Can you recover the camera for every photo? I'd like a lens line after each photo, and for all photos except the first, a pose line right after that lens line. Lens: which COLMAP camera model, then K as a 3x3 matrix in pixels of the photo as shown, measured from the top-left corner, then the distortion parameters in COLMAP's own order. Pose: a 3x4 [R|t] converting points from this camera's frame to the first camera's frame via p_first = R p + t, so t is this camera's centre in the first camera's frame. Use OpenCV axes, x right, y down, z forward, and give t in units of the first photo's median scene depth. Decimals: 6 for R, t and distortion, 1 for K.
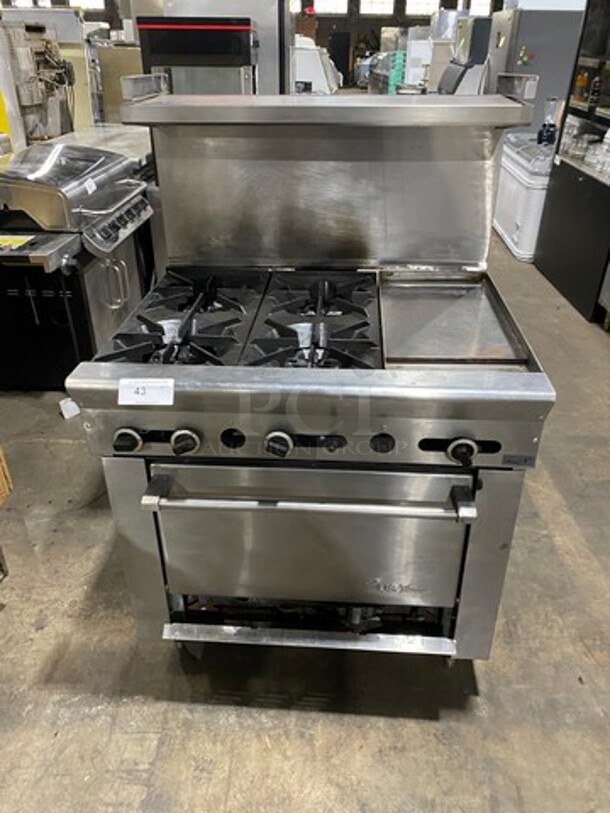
lens RADIAL K [[620.6, 0, 307.9], [0, 620.6, 407.6], [0, 0, 1]] dist [0.016096, -0.015518]
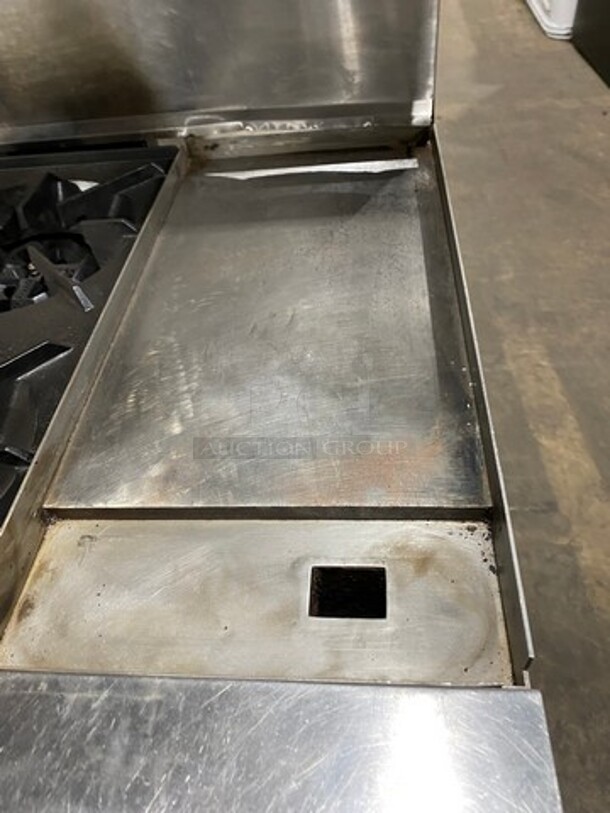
lens RADIAL K [[620.6, 0, 302.2], [0, 620.6, 403.1], [0, 0, 1]] dist [0.016096, -0.015518]
pose [[0.995990, -0.064545, -0.061955, 0.167340], [0.079225, 0.958014, 0.275559, -0.126615], [0.041567, -0.279362, 0.959286, 0.430978]]
